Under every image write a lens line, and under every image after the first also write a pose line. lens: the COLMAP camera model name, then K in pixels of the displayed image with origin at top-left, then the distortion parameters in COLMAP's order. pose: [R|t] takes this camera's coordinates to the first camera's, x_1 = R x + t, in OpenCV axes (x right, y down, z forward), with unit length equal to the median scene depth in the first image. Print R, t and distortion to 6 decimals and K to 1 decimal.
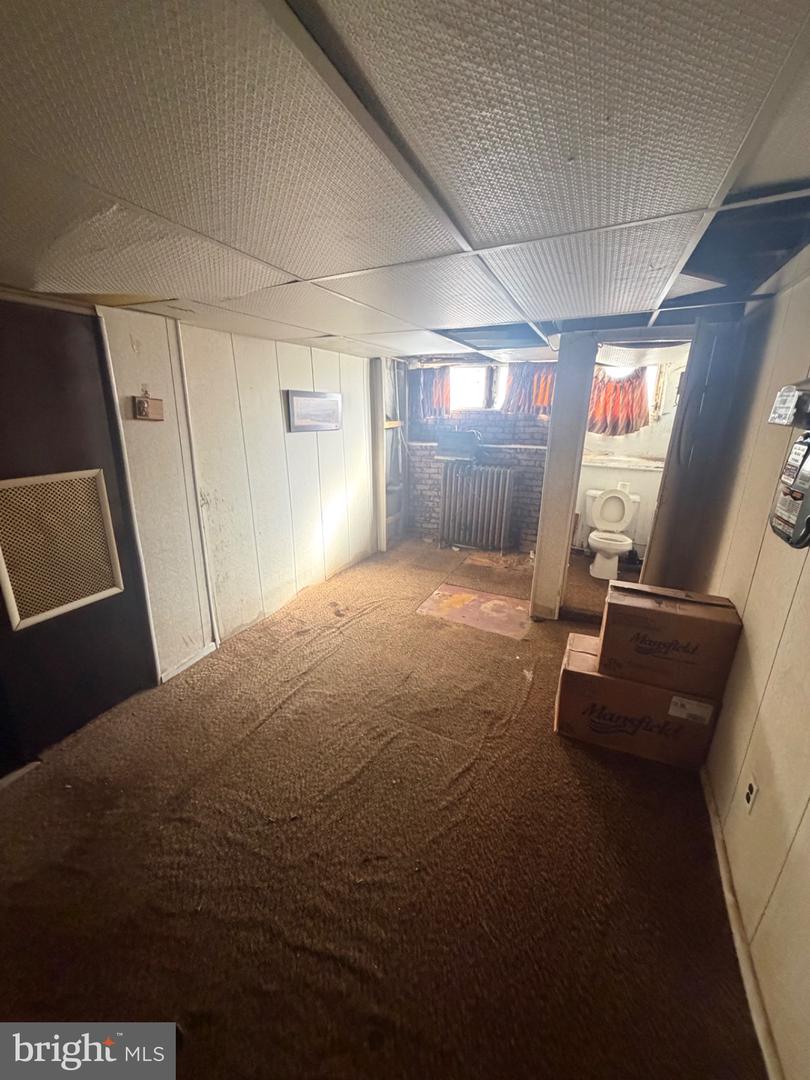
lens RADIAL K [[431.6, 0, 404.3], [0, 431.6, 537.2], [0, 0, 1]] dist [-0.000551, 0.000268]
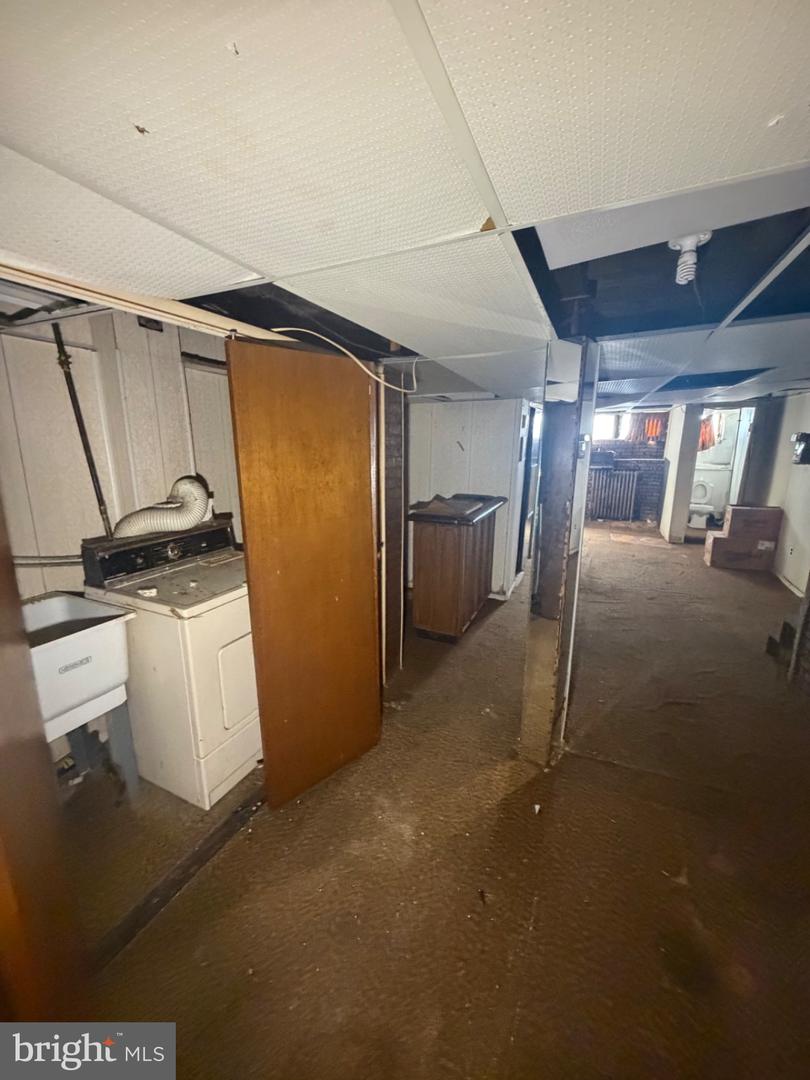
lens RADIAL K [[431.6, 0, 409.6], [0, 431.6, 535.4], [0, 0, 1]] dist [-0.000551, 0.000268]
pose [[0.999839, -0.017047, -0.005643, -0.908574], [0.016598, 0.997276, -0.071869, 0.286894], [0.006853, 0.071764, 0.997398, -1.003480]]
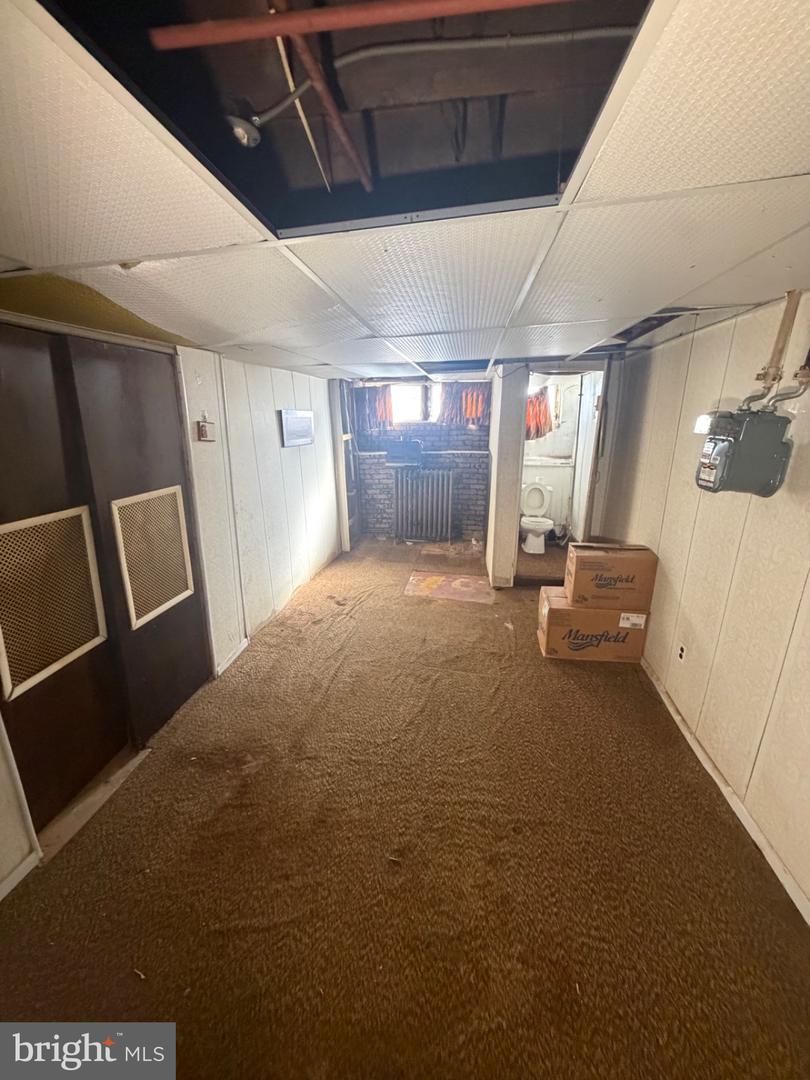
lens RADIAL K [[431.6, 0, 403.8], [0, 431.6, 537.1], [0, 0, 1]] dist [-0.000551, 0.000268]
pose [[0.964813, -0.089843, 0.247112, -0.259883], [0.094733, 0.995471, -0.007945, 0.027566], [-0.245279, 0.031075, 0.968954, -0.155002]]
